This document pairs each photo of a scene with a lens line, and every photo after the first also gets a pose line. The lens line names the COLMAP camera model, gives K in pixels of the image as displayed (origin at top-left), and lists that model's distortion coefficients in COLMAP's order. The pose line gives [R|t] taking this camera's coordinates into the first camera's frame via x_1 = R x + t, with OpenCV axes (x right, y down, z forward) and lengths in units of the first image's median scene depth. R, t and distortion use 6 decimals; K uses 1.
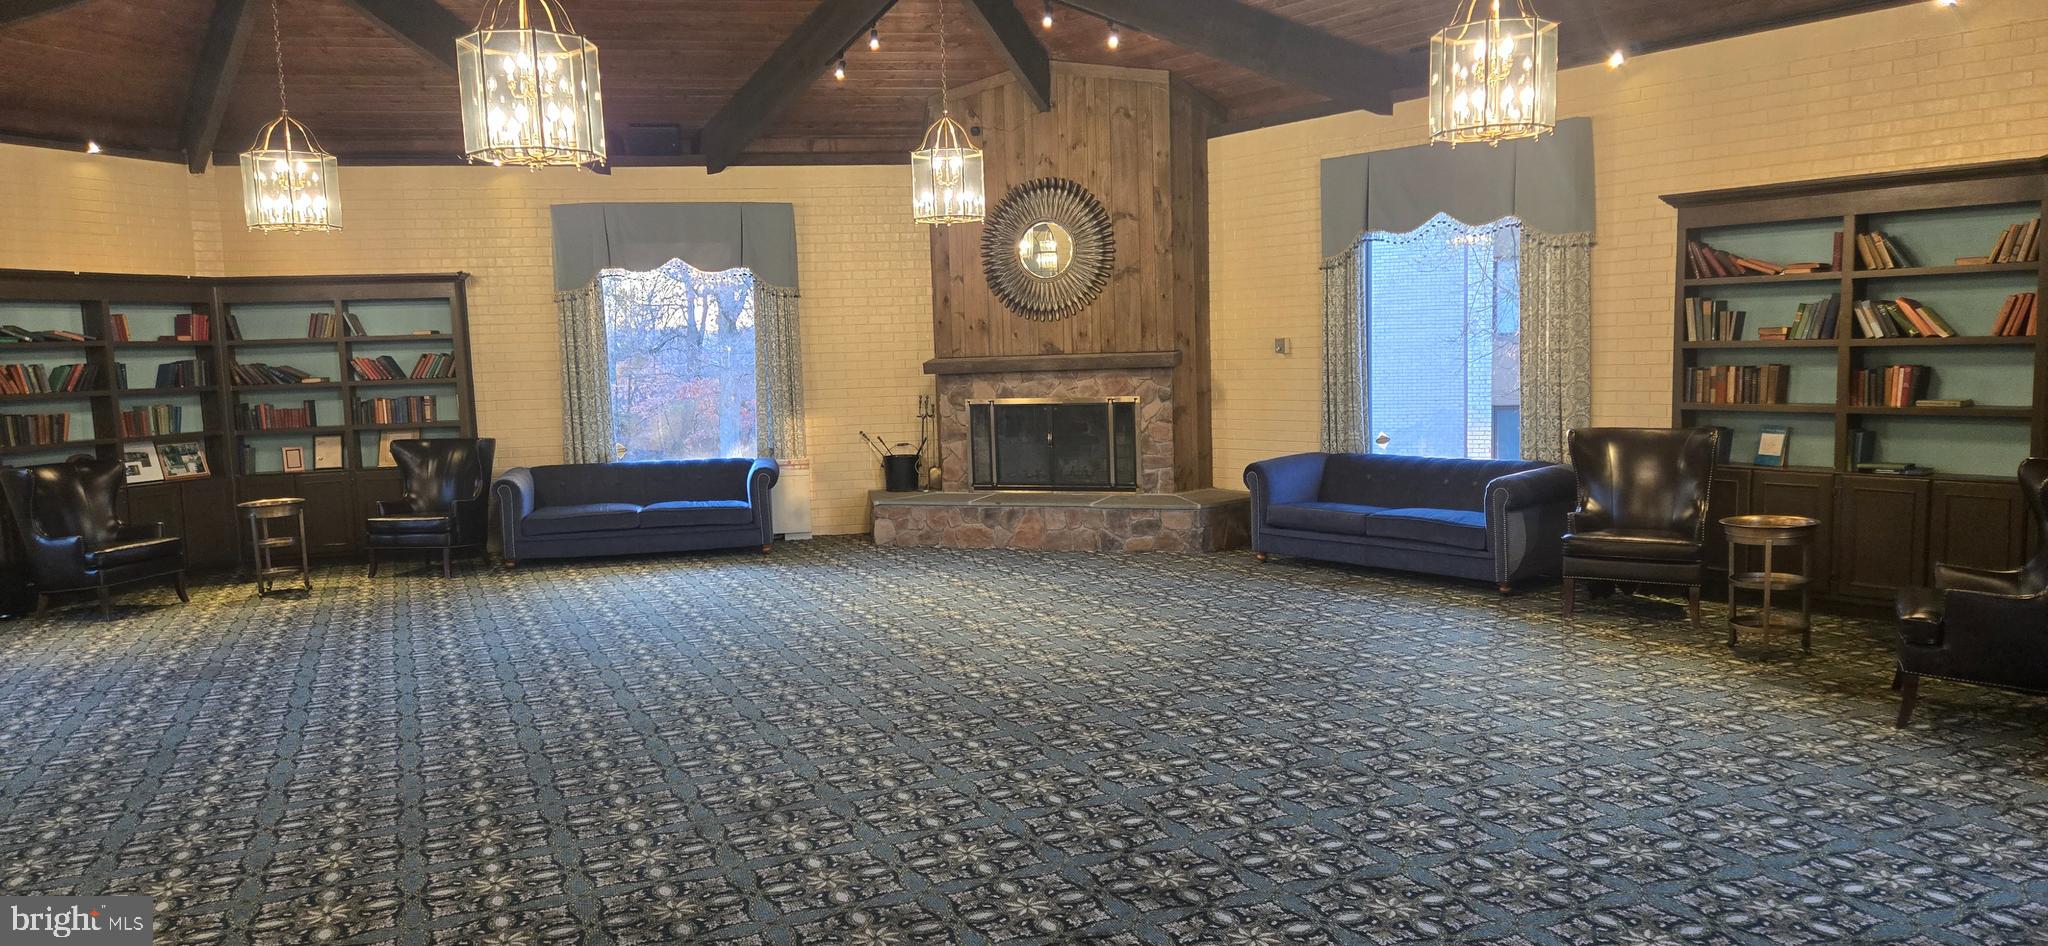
lens RADIAL K [[1369.2, 0, 1012.2], [0, 1369.2, 473.3], [0, 0, 1]] dist [0.076219, -0.065133]
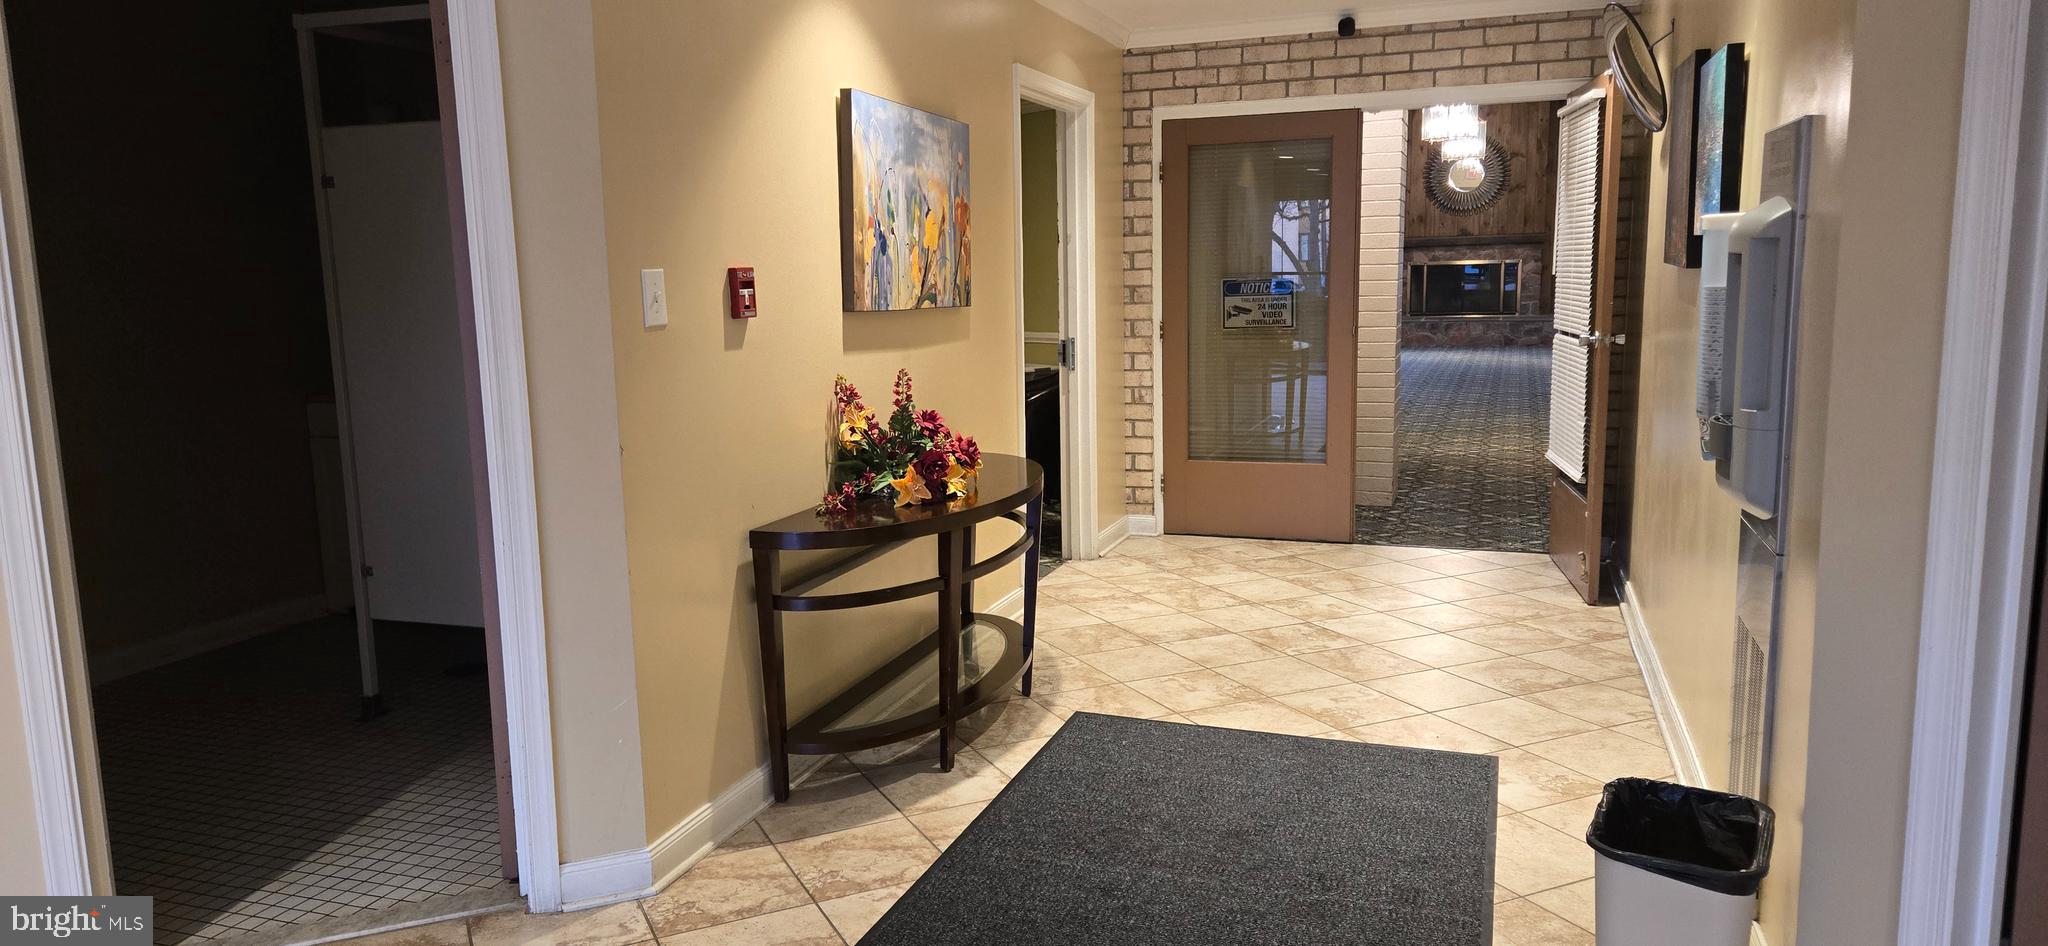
lens RADIAL K [[1369.2, 0, 981.2], [0, 1369.2, 484.1], [0, 0, 1]] dist [0.076219, -0.065133]
pose [[0.999814, 0.003244, 0.019013, -0.687871], [-0.004593, 0.997442, 0.071330, 0.117254], [-0.018733, -0.071404, 0.997272, -0.847954]]
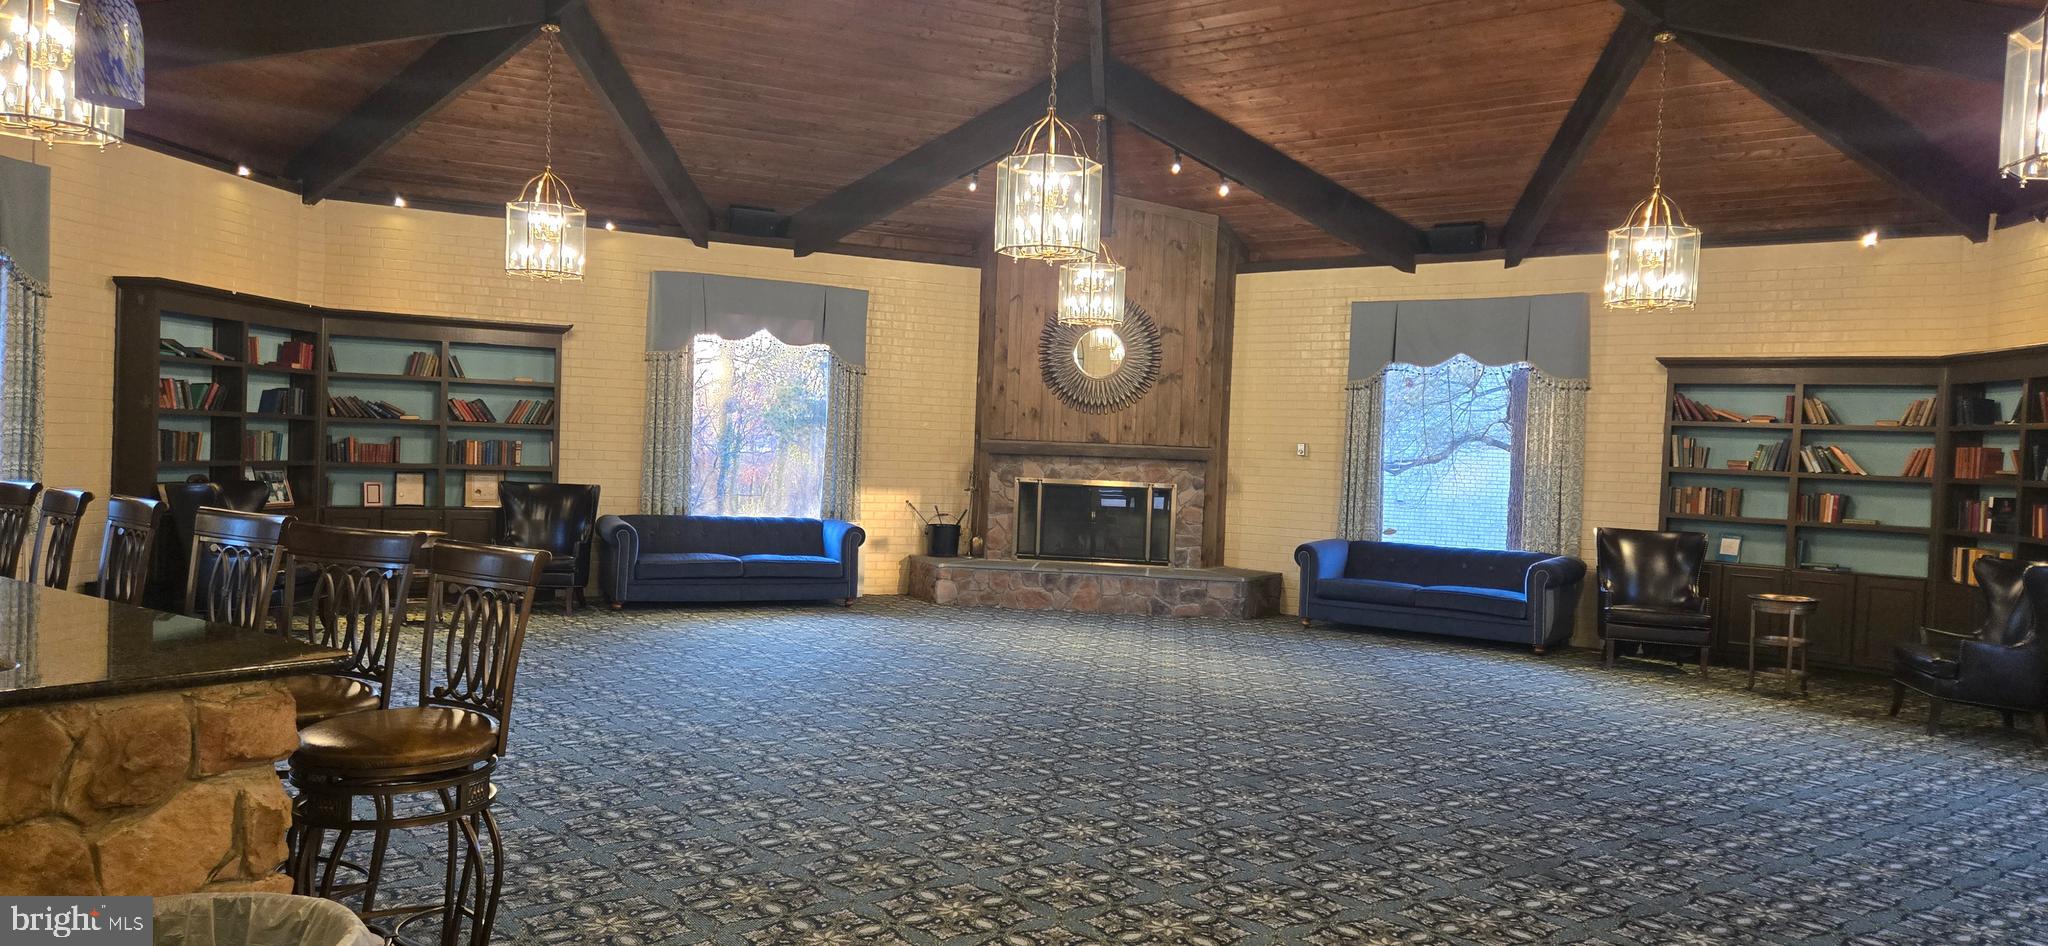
lens RADIAL K [[1369.2, 0, 1013.3], [0, 1369.2, 475.1], [0, 0, 1]] dist [0.076219, -0.065133]
pose [[0.963689, 0.065861, 0.258780, -0.372767], [-0.046526, 0.995696, -0.080149, 0.039294], [-0.262945, 0.065199, 0.962605, -0.094335]]
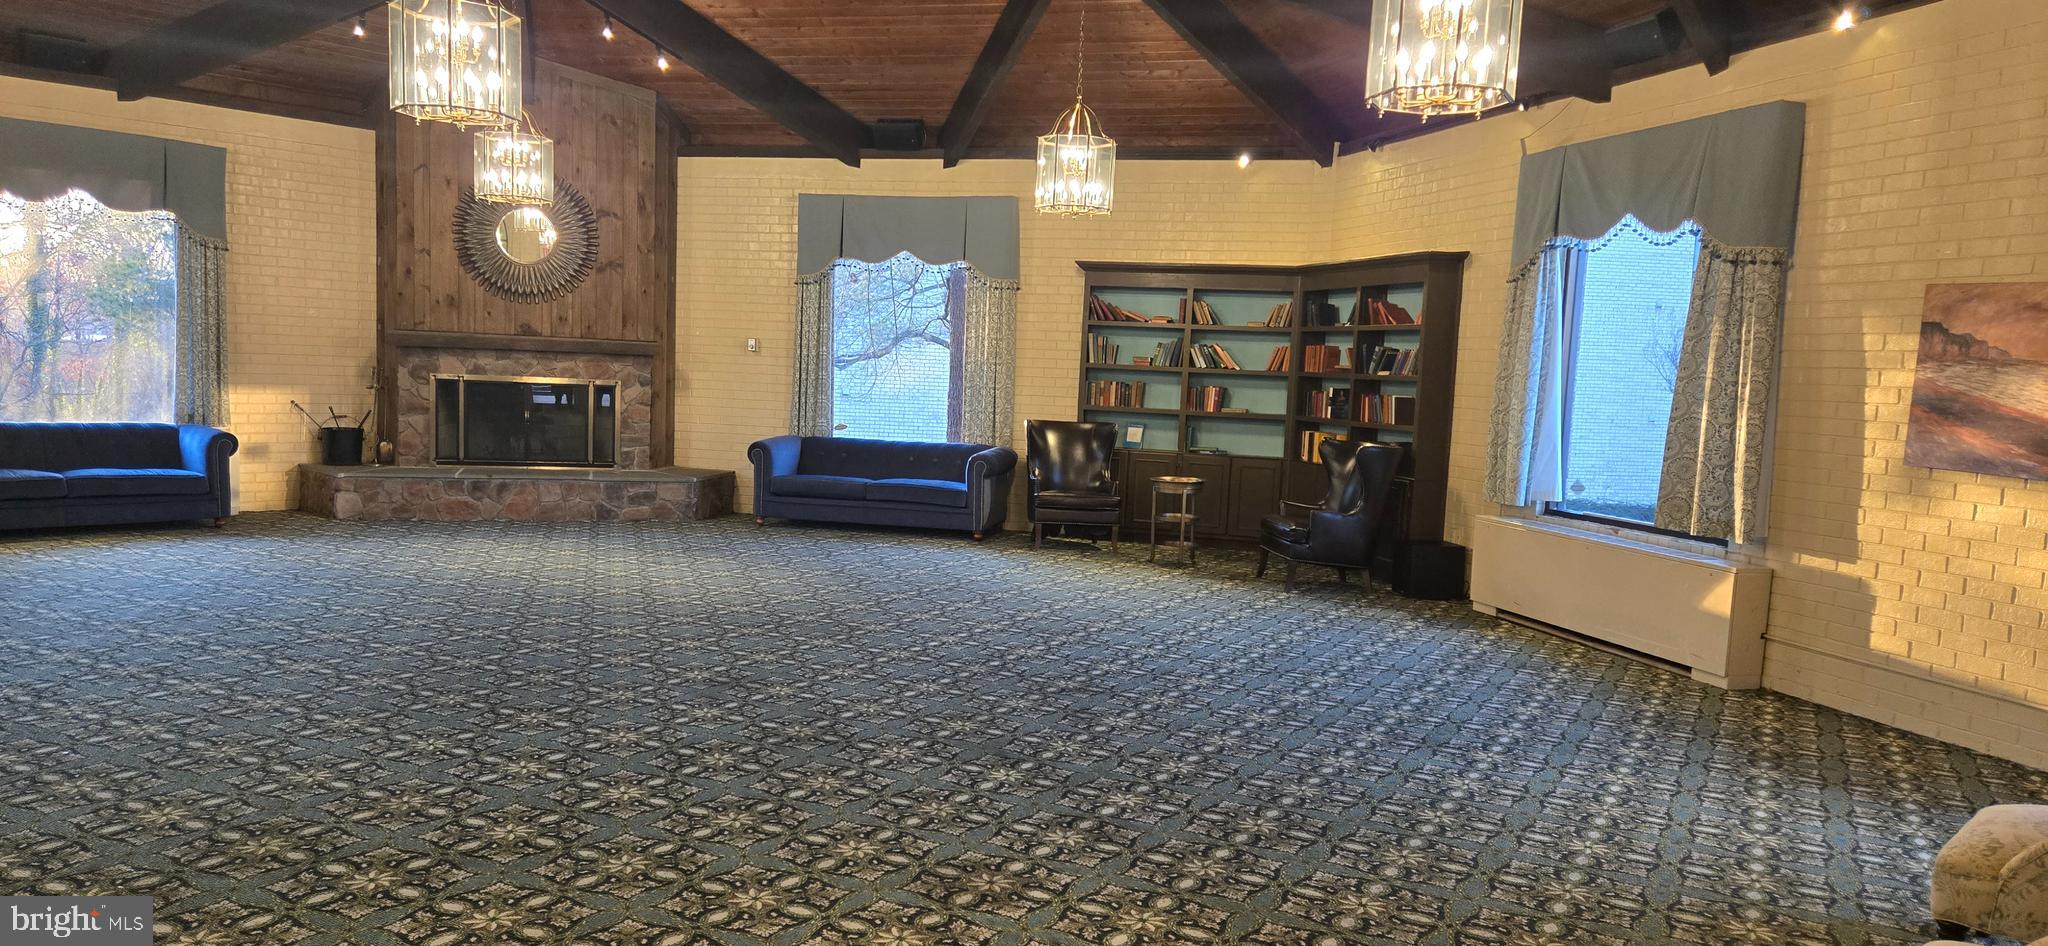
lens RADIAL K [[1369.2, 0, 1015.5], [0, 1369.2, 491.8], [0, 0, 1]] dist [0.076219, -0.065133]
pose [[0.787727, 0.007918, 0.615973, -0.365211], [-0.008742, 0.999960, -0.001675, 0.034615], [-0.615962, -0.004066, 0.787765, -0.069135]]
